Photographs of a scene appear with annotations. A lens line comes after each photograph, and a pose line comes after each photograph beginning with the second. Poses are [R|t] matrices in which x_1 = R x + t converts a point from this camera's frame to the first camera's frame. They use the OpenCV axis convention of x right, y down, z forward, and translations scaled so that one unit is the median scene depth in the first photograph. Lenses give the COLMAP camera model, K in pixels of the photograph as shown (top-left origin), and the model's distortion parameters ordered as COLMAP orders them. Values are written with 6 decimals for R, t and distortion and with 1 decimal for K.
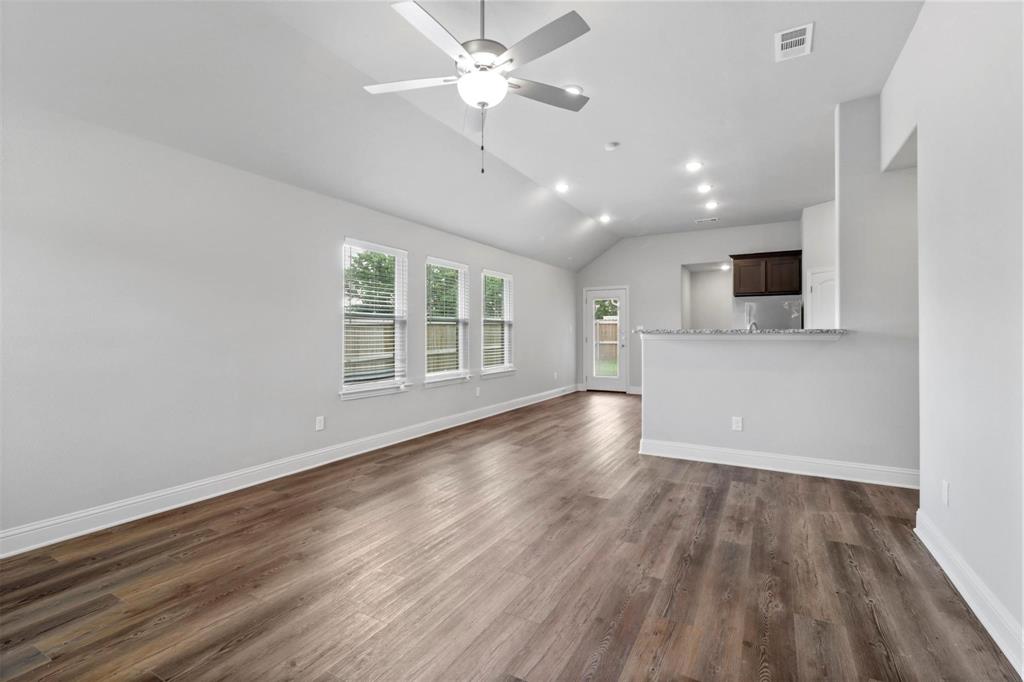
lens RADIAL K [[481.0, 0, 507.6], [0, 481.0, 326.9], [0, 0, 1]] dist [0.001002, 0.000018]
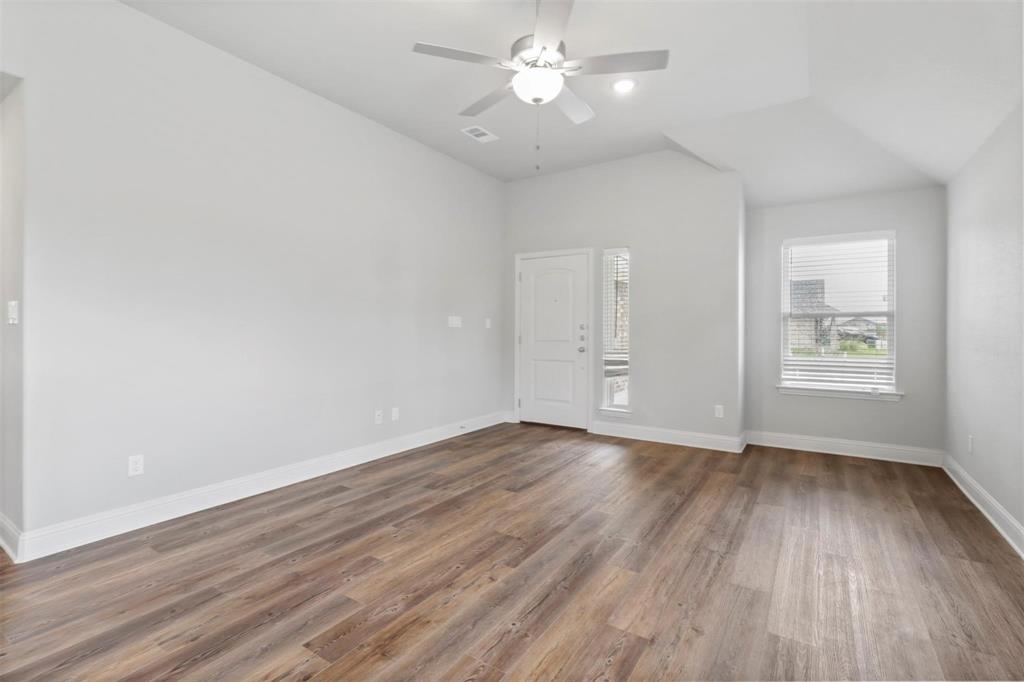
lens RADIAL K [[481.0, 0, 507.6], [0, 481.0, 326.9], [0, 0, 1]] dist [0.001002, 0.000018]
pose [[-0.997348, -0.003520, 0.072690, -0.069845], [-0.004773, 0.999843, -0.017067, 0.026857], [-0.072618, -0.017369, -0.997209, 2.159901]]
